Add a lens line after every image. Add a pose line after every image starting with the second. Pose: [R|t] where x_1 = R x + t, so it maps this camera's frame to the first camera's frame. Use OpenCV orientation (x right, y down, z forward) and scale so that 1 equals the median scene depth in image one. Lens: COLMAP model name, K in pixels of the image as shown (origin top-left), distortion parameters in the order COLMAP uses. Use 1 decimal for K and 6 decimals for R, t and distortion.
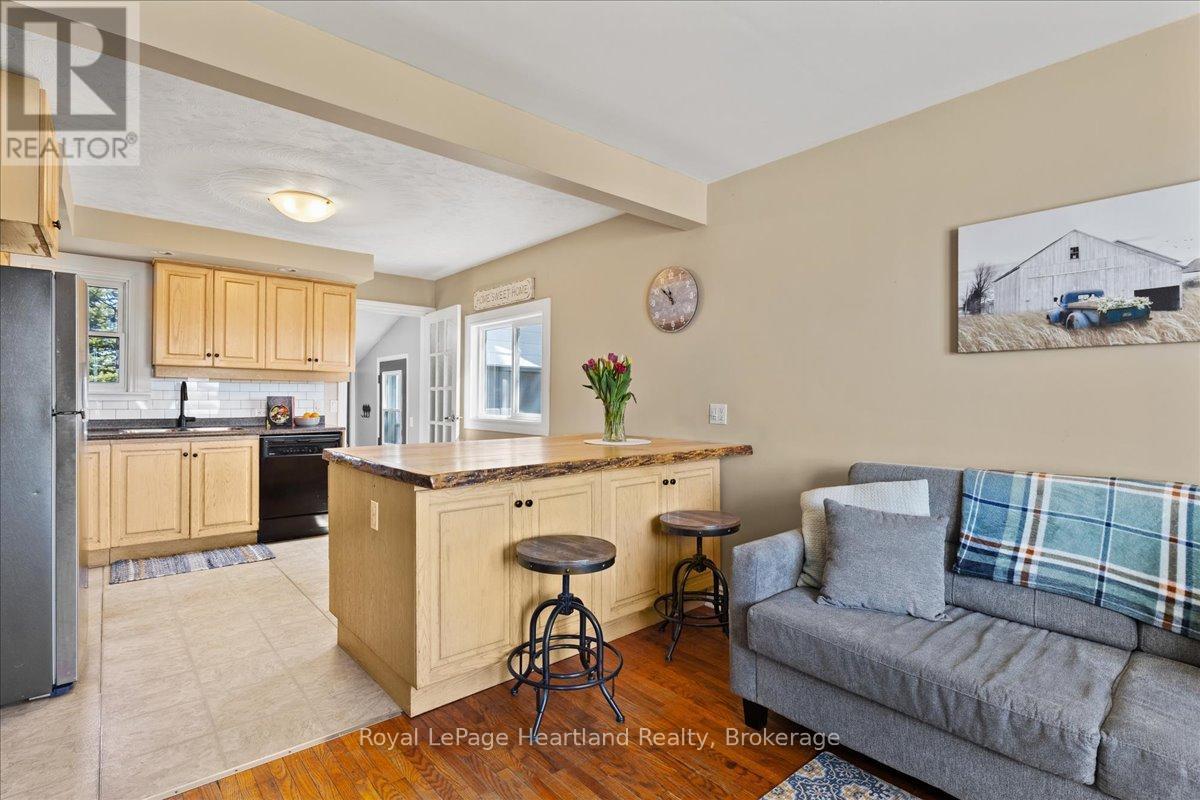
lens RADIAL K [[547.0, 0, 605.7], [0, 547.0, 397.3], [0, 0, 1]] dist [0.008628, -0.000592]
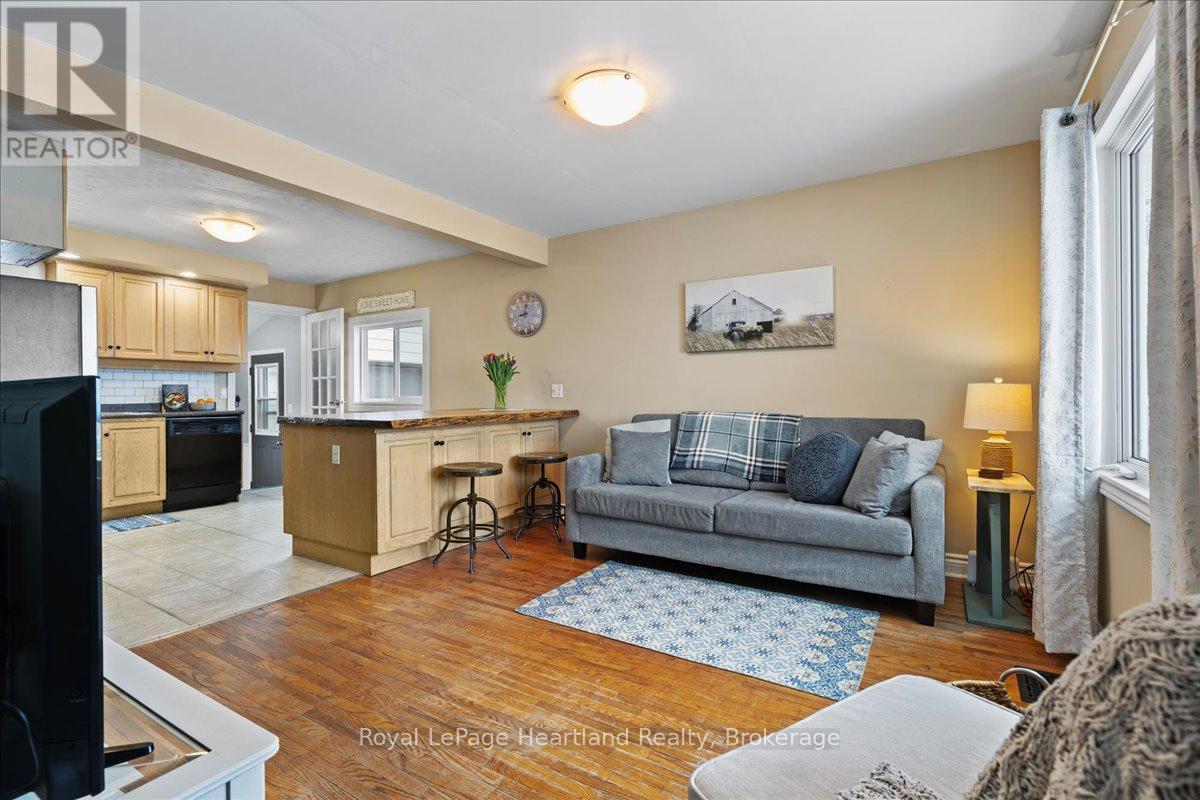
lens RADIAL K [[547.0, 0, 605.7], [0, 547.0, 397.3], [0, 0, 1]] dist [0.008628, -0.000592]
pose [[0.955642, -0.013232, 0.294234, -0.094217], [0.012309, 0.999912, 0.004990, 0.035808], [-0.294274, -0.001147, 0.955720, -0.414303]]
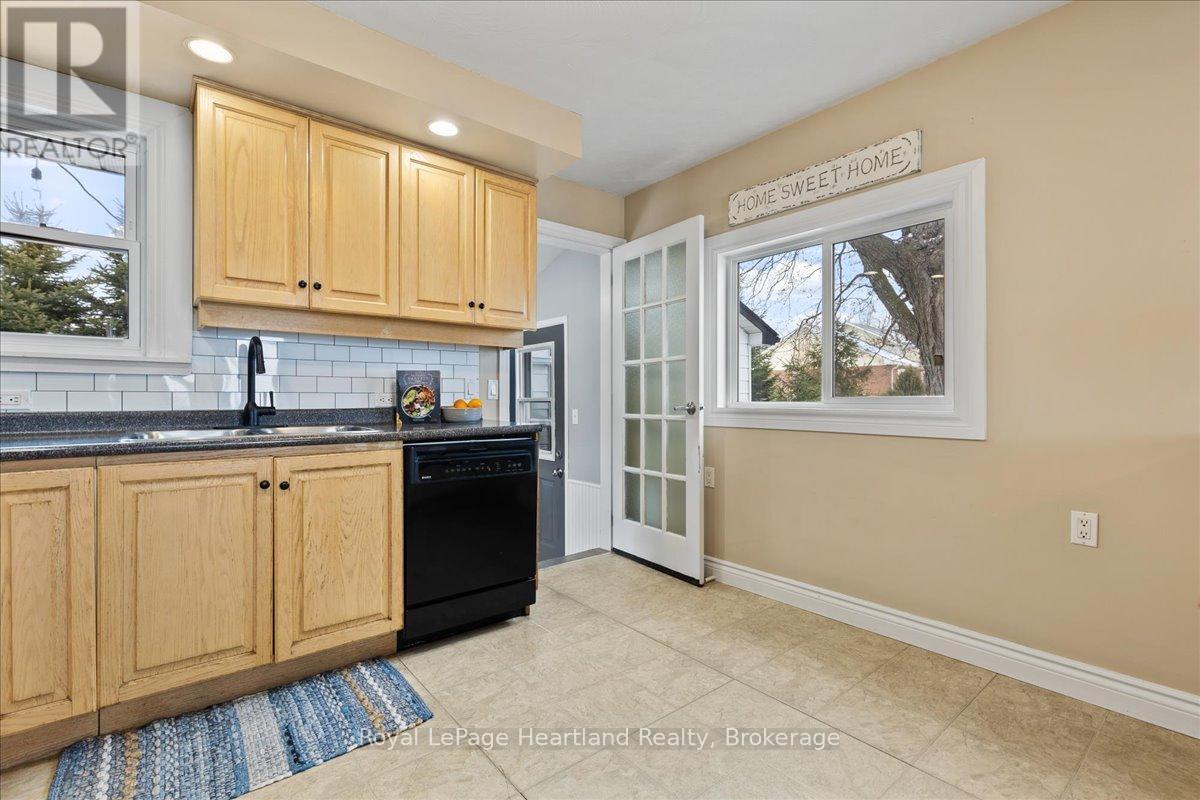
lens RADIAL K [[473.7, 0, 579.4], [0, 473.7, 398.5], [0, 0, 1]] dist [0.009843, -0.000031]
pose [[0.999854, -0.010595, -0.013429, -0.506061], [0.010579, 0.999943, -0.001235, 0.035166], [0.013441, 0.001093, 0.999909, 0.618296]]
